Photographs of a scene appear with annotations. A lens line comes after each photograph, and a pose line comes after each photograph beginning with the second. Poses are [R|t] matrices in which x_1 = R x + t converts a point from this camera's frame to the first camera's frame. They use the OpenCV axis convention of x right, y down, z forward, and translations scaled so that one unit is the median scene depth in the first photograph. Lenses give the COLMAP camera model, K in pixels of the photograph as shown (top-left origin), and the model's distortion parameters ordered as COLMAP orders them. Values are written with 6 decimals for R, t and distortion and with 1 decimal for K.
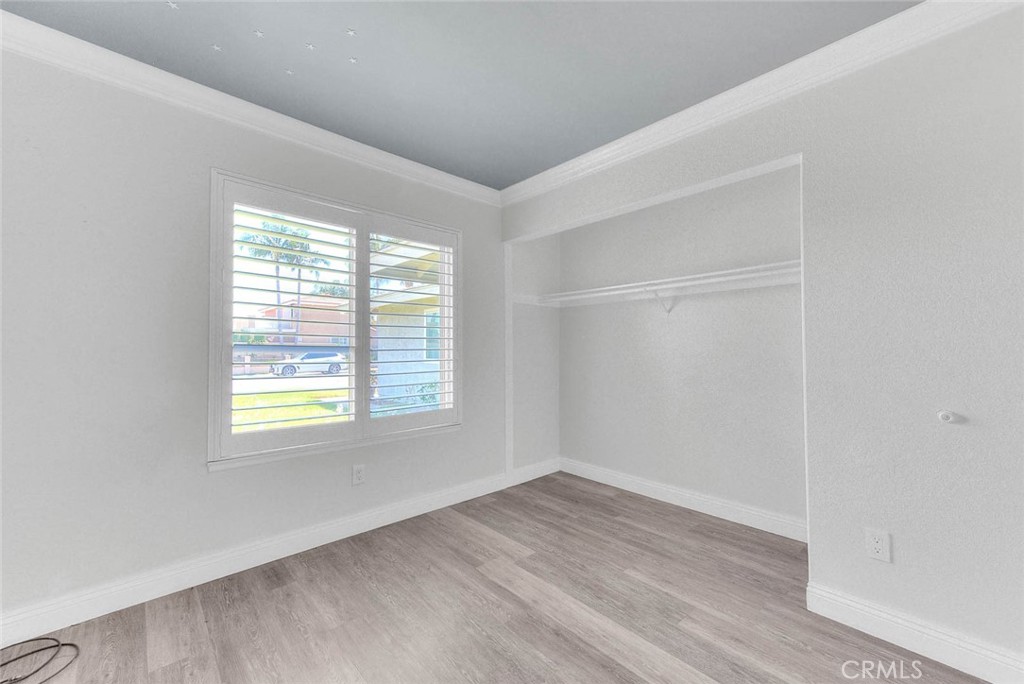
lens RADIAL K [[399.9, 0, 514.9], [0, 399.9, 345.6], [0, 0, 1]] dist [0.021593, -0.001239]
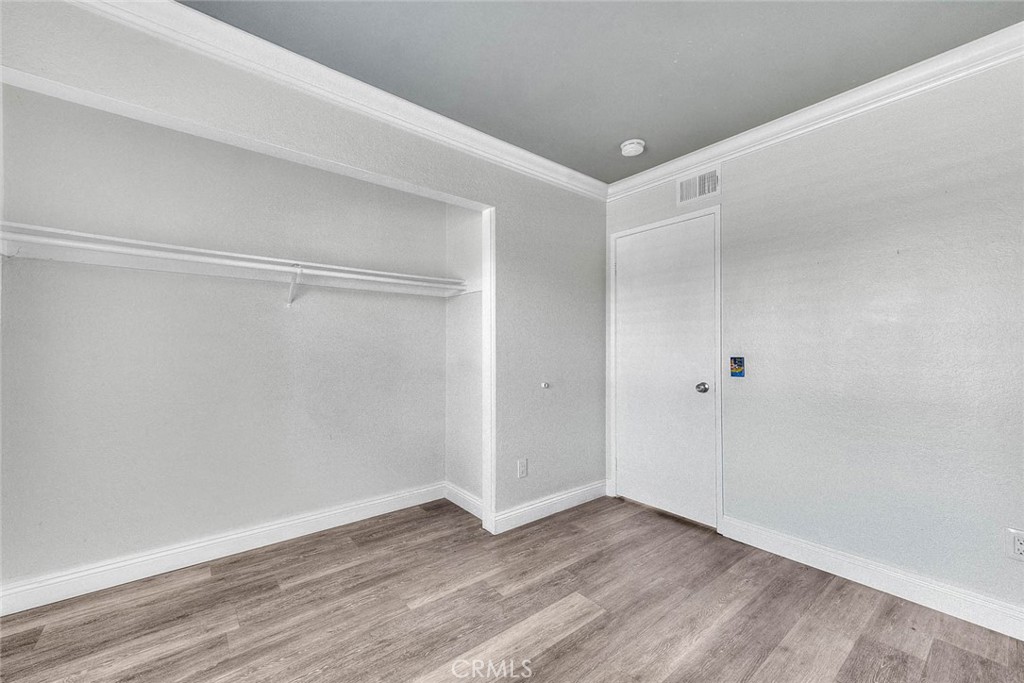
lens RADIAL K [[399.9, 0, 514.3], [0, 399.9, 343.5], [0, 0, 1]] dist [0.021593, -0.001239]
pose [[0.073127, 0.015488, 0.997202, -0.488904], [-0.014953, 0.999784, -0.014432, 0.006410], [-0.997211, -0.013855, 0.073343, 0.618273]]
